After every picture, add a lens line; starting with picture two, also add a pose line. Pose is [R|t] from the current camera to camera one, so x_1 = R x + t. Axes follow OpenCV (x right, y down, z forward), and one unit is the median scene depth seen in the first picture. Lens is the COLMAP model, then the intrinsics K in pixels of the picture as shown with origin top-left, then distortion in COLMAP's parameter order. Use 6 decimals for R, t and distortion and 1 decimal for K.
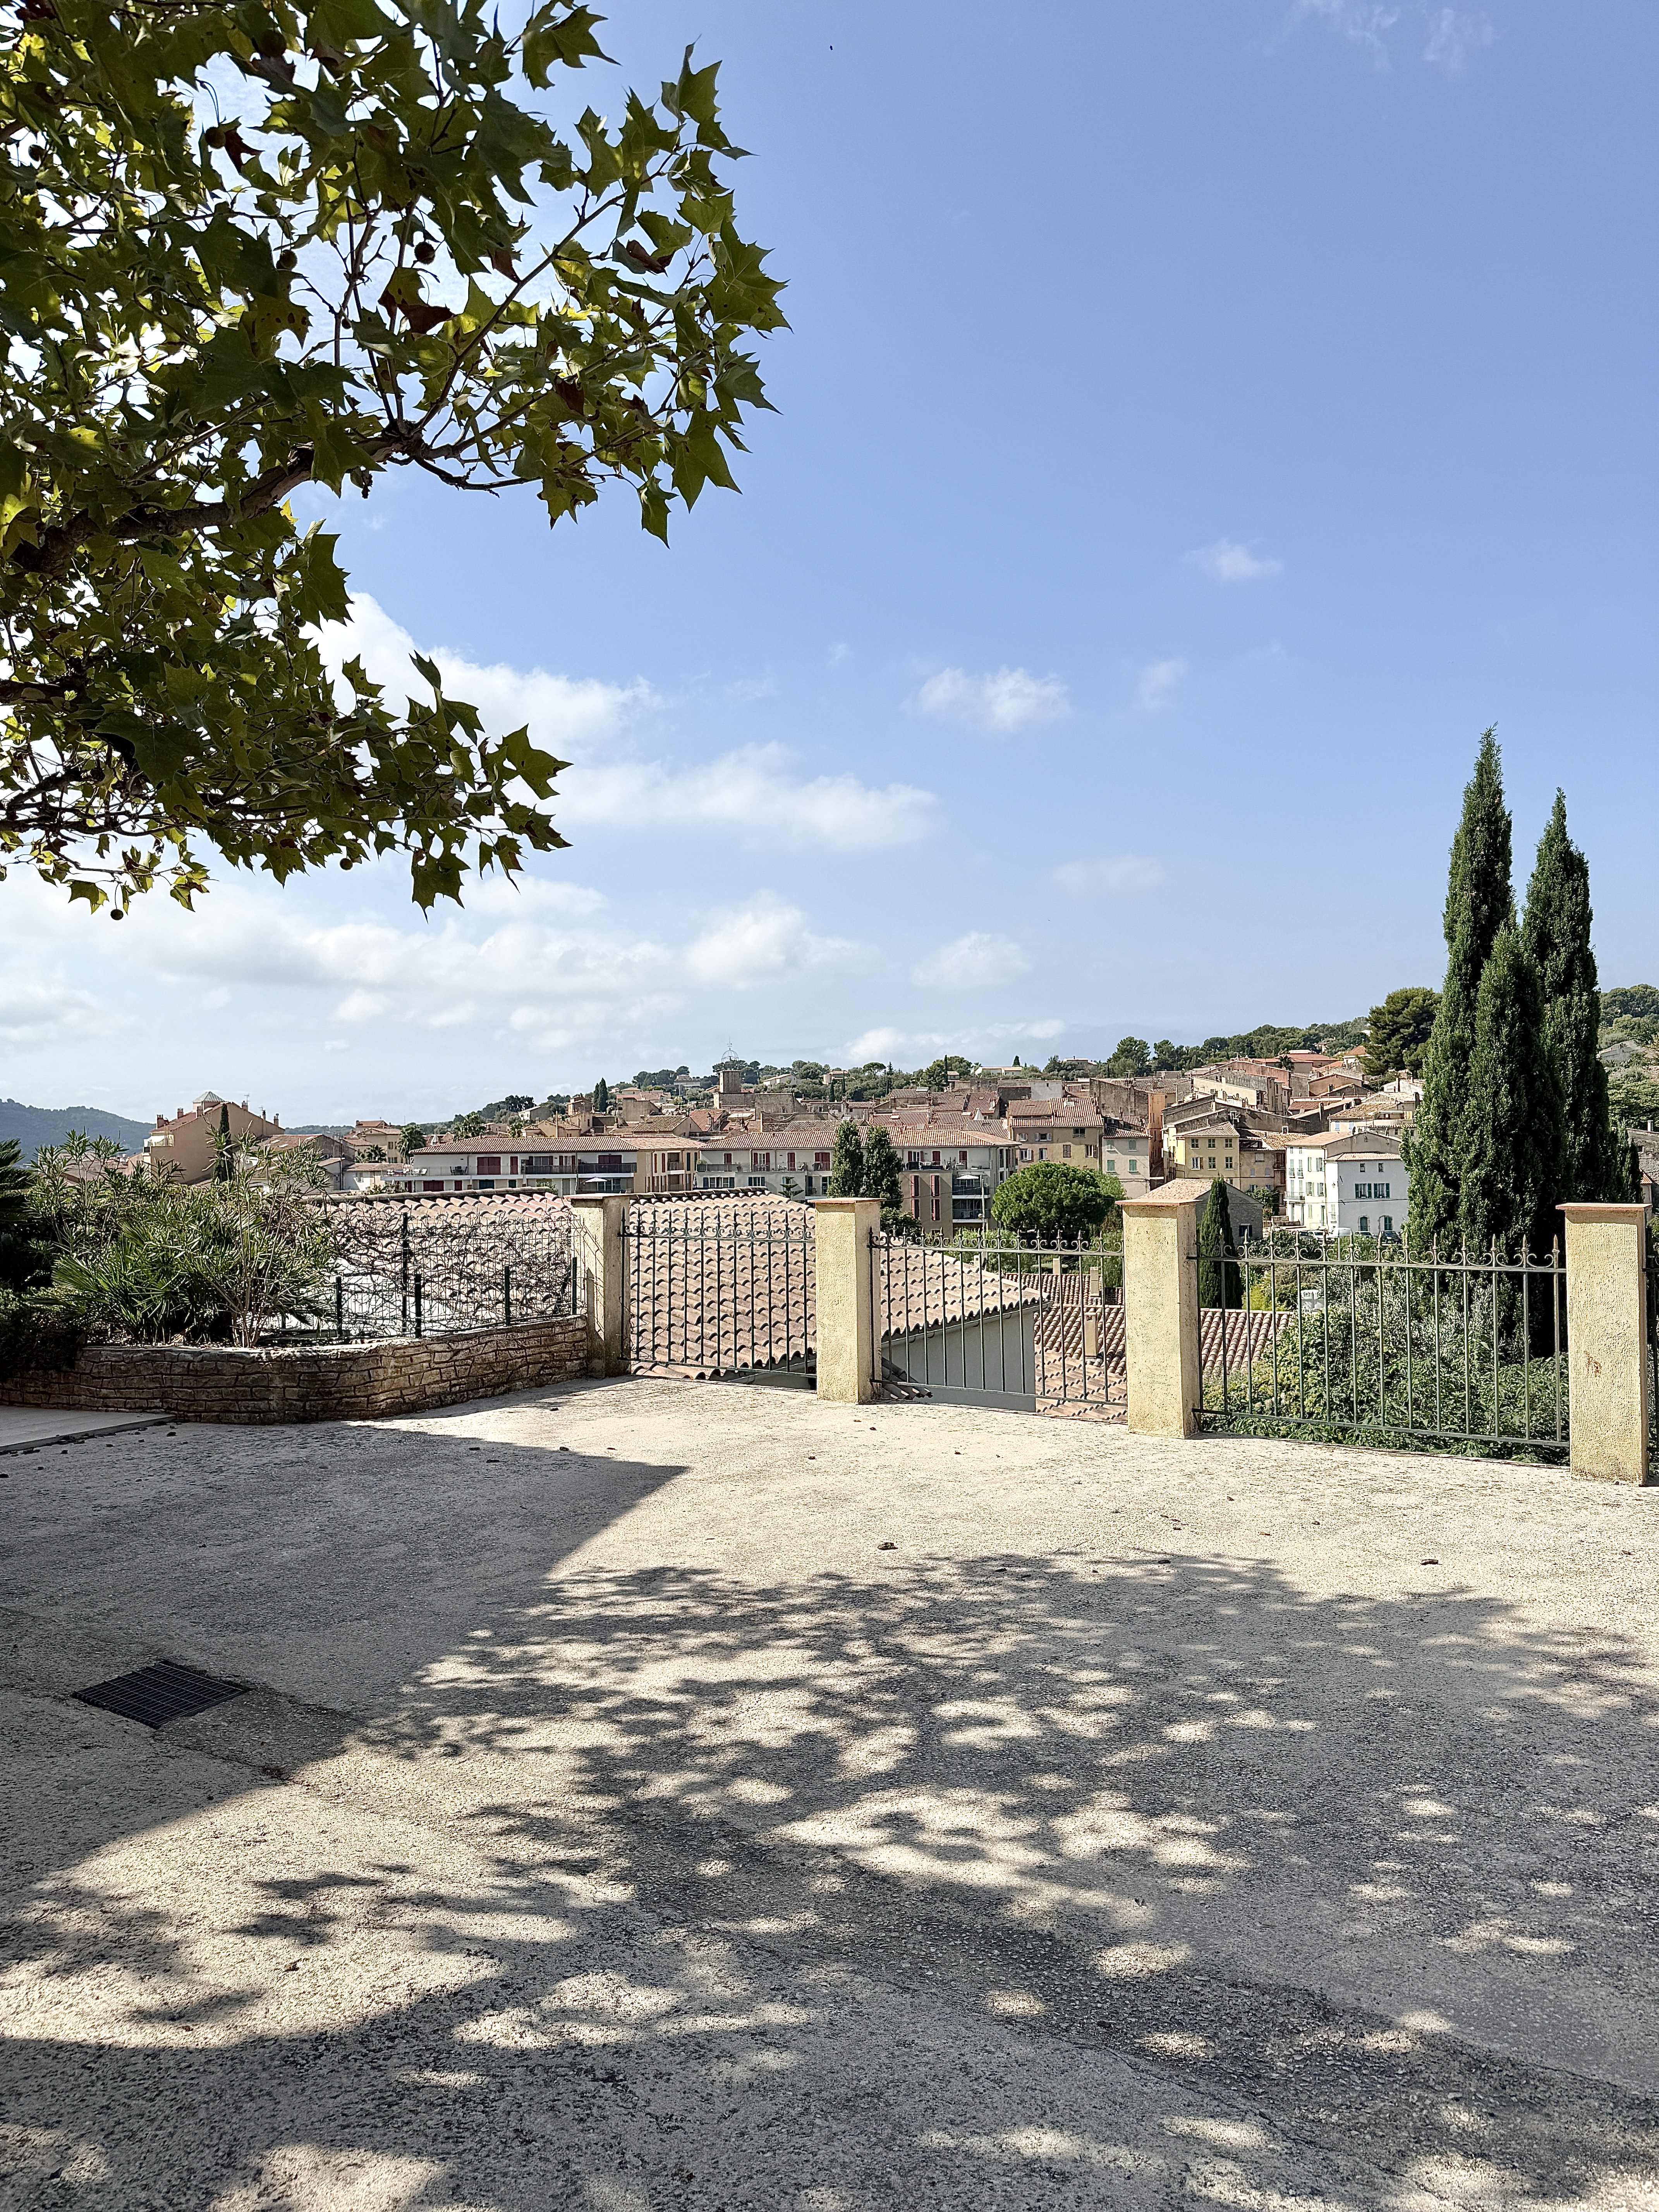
lens RADIAL K [[1539.0, 0, 820.7], [0, 1539.0, 1107.3], [0, 0, 1]] dist [0.055097, -0.003708]
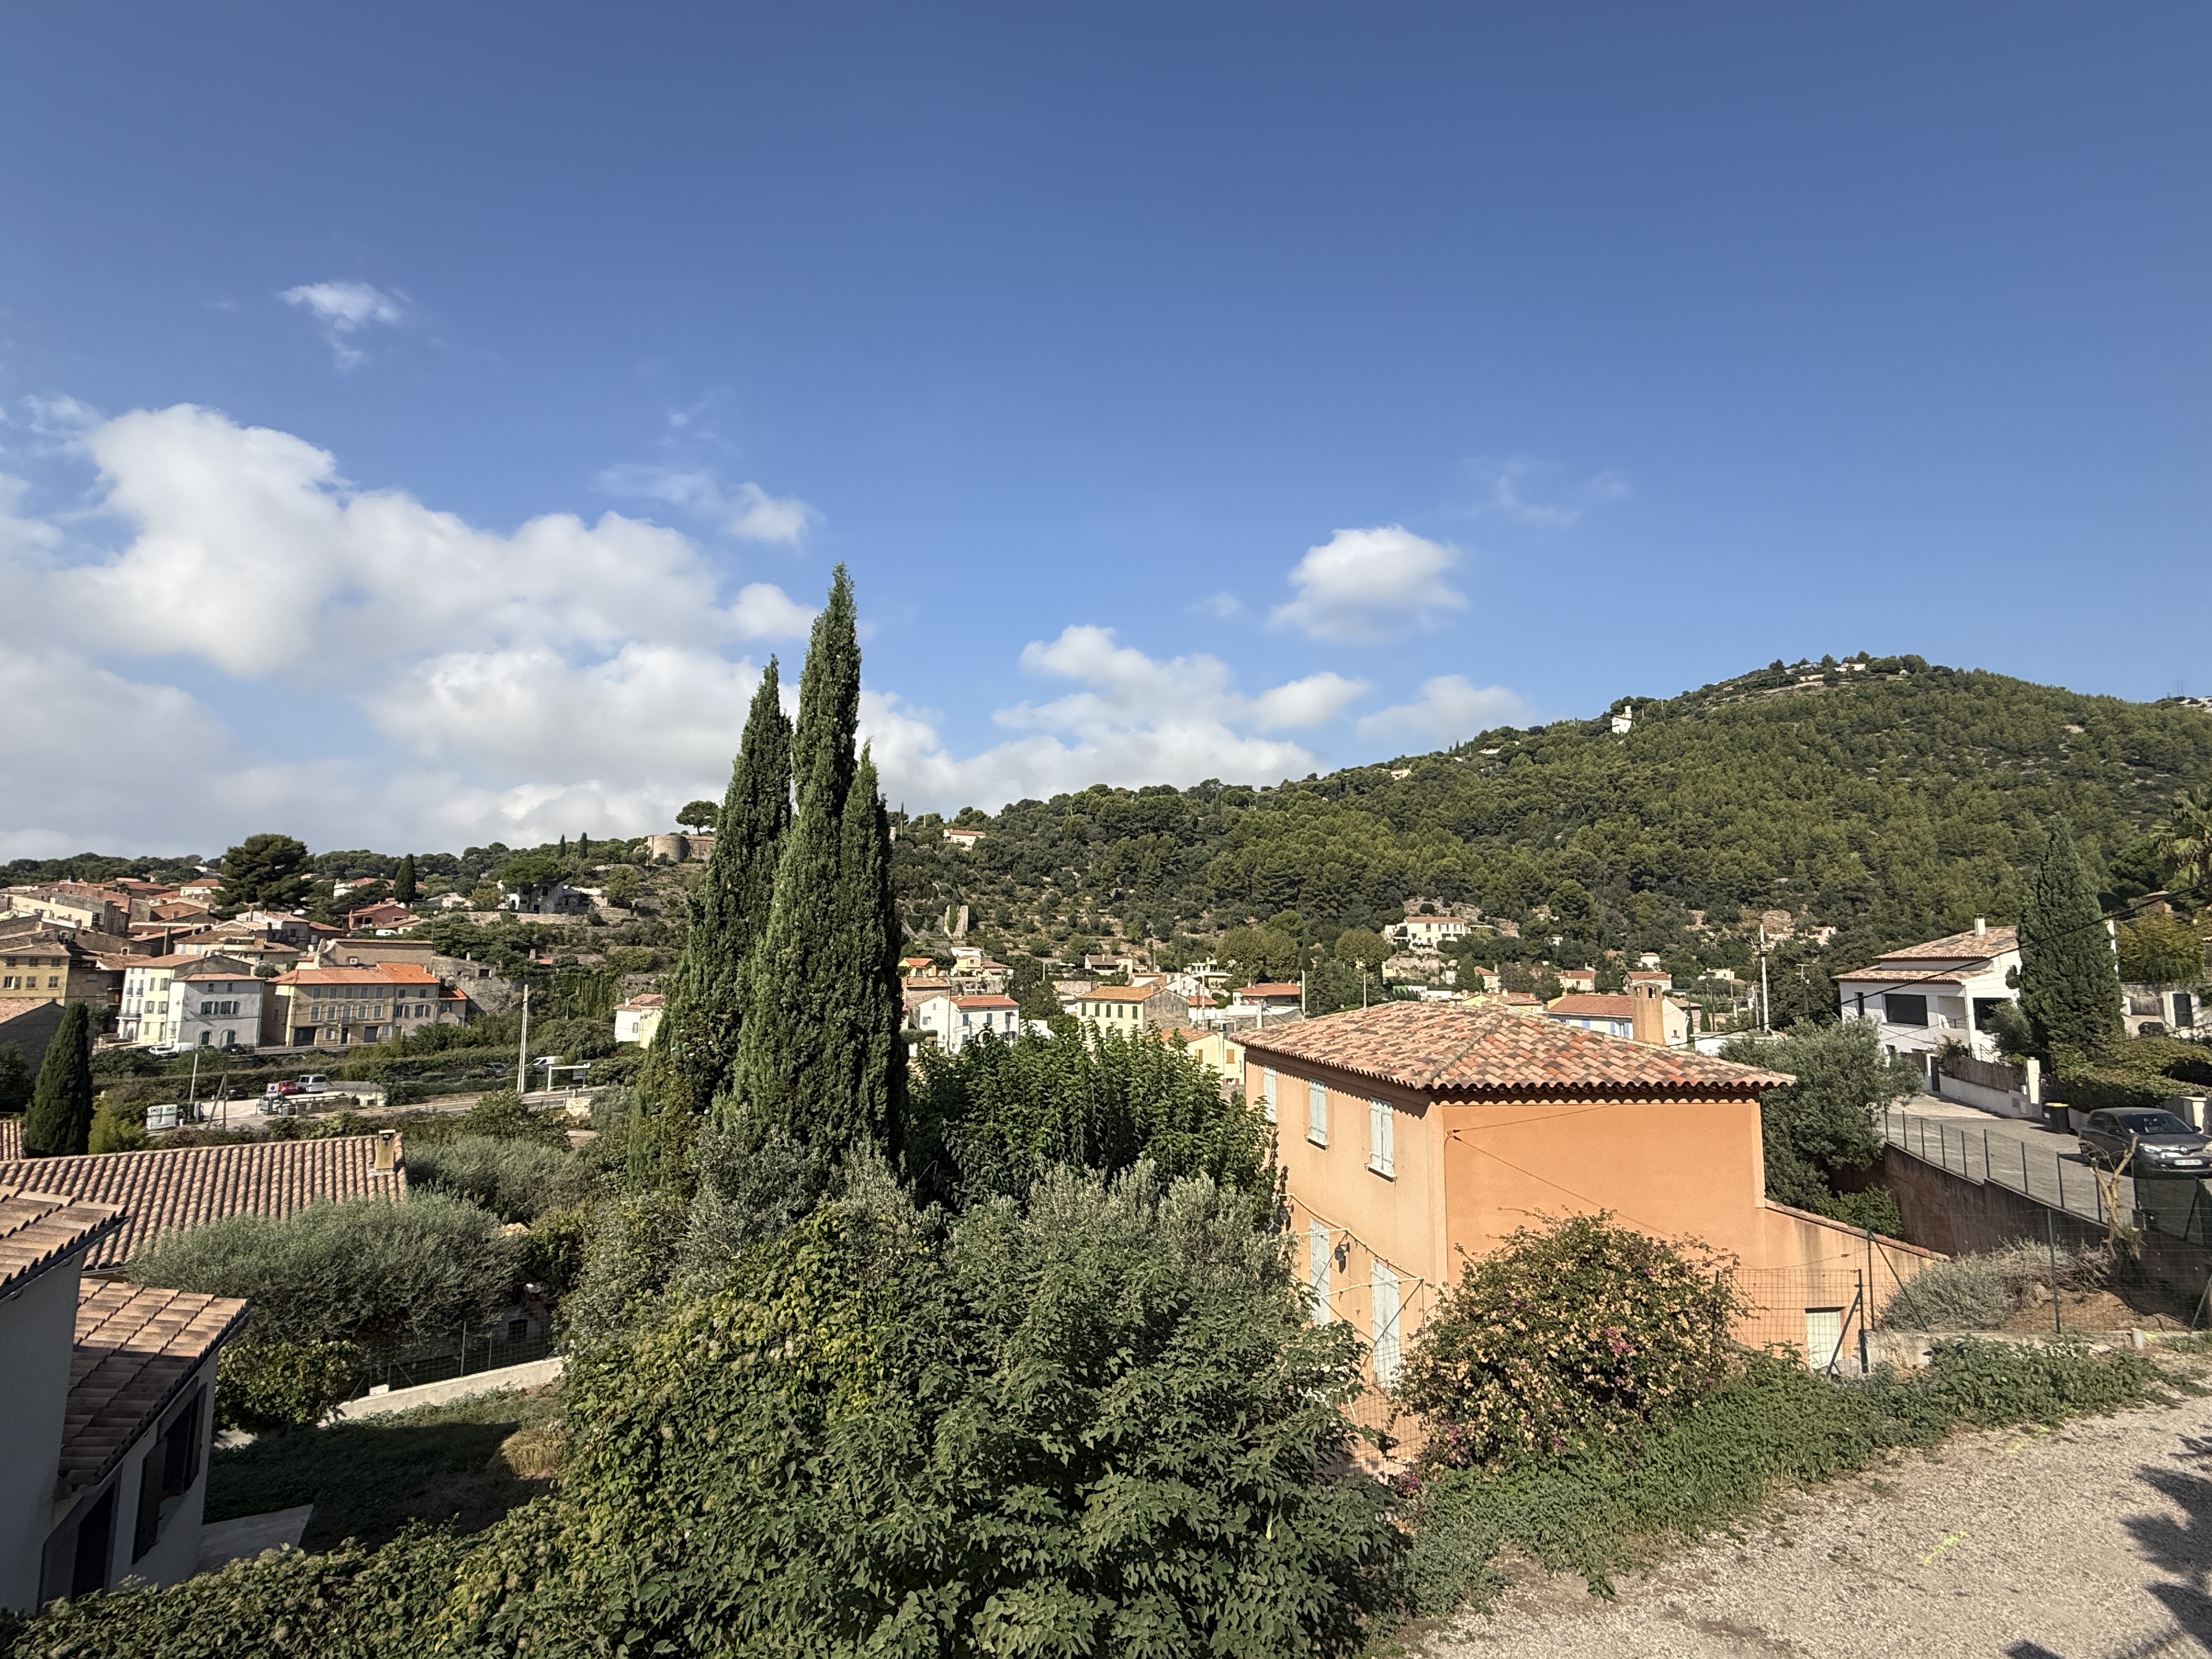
lens RADIAL K [[1091.5, 0, 1100.9], [0, 1091.5, 836.2], [0, 0, 1]] dist [0.003707, 0.001572]
pose [[0.514381, 0.120834, 0.849006, -0.050920], [-0.037192, 0.992235, -0.118686, 0.006990], [-0.856755, 0.029473, 0.514881, 0.408059]]
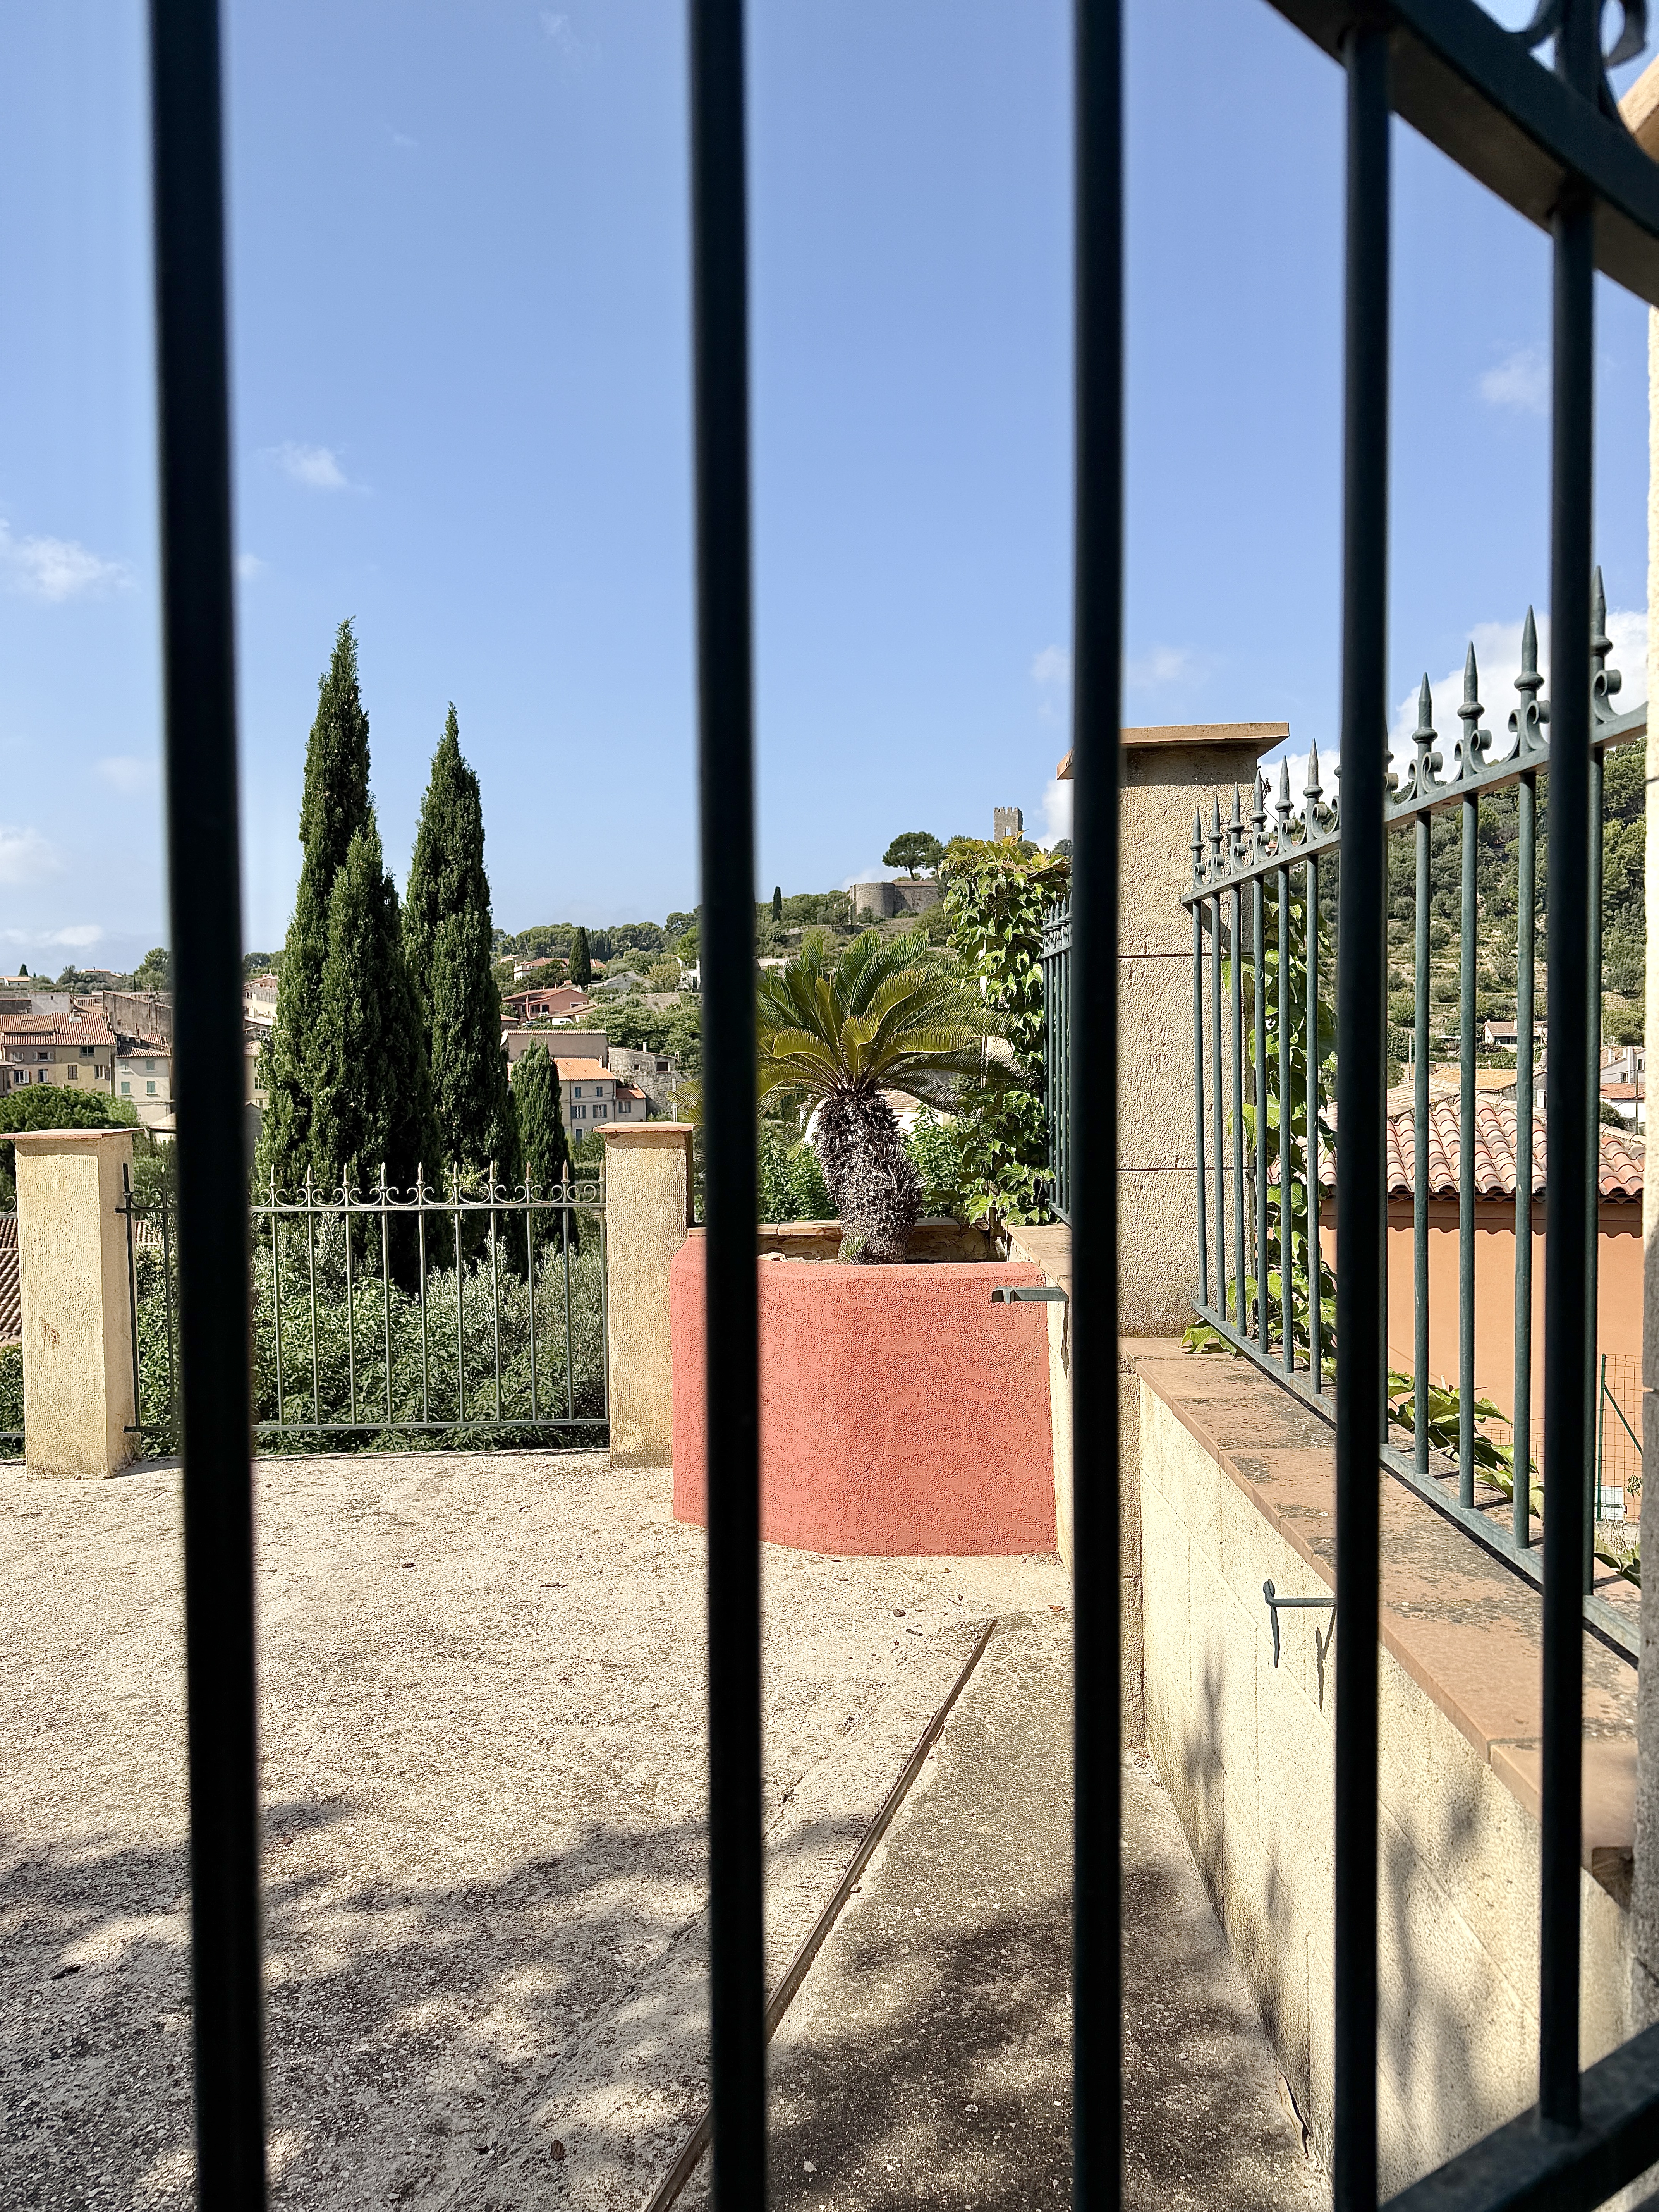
lens RADIAL K [[1539.0, 0, 828.9], [0, 1539.0, 1112.4], [0, 0, 1]] dist [0.055097, -0.003708]
pose [[0.825138, -0.020492, 0.564559, 0.109184], [-0.010579, 0.998606, 0.051708, 0.002328], [-0.564832, -0.048639, 0.823771, 0.038468]]
